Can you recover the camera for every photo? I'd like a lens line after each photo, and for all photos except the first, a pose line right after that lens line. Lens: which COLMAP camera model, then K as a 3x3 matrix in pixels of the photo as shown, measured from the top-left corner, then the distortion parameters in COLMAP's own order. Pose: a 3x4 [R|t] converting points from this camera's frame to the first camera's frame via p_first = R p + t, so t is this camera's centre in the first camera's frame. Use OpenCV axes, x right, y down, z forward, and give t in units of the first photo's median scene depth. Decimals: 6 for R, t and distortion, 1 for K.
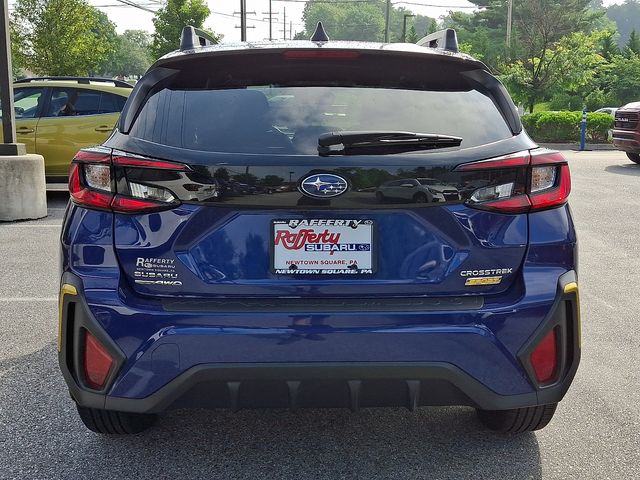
lens RADIAL K [[771.6, 0, 320.1], [0, 771.6, 239.4], [0, 0, 1]] dist [0.022348, 0.000000]
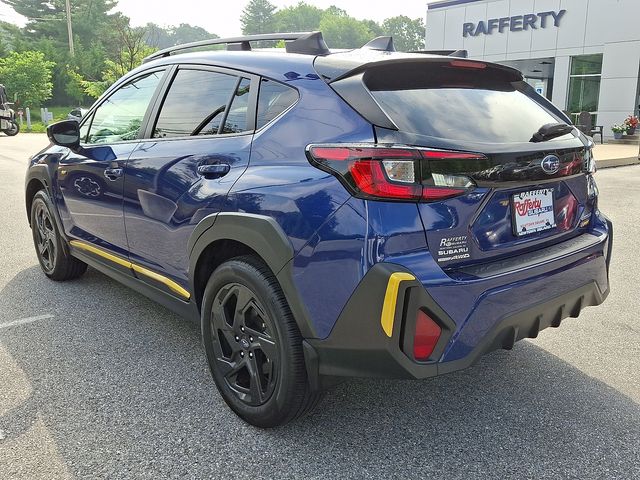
lens RADIAL K [[671.3, 0, 320.0], [0, 671.3, 239.7], [0, 0, 1]] dist [0.018989, 0.000000]
pose [[0.785375, -0.139455, 0.603108, -0.976139], [0.128198, 0.989813, 0.061930, -0.059881], [-0.605600, 0.028679, 0.795252, 0.317291]]
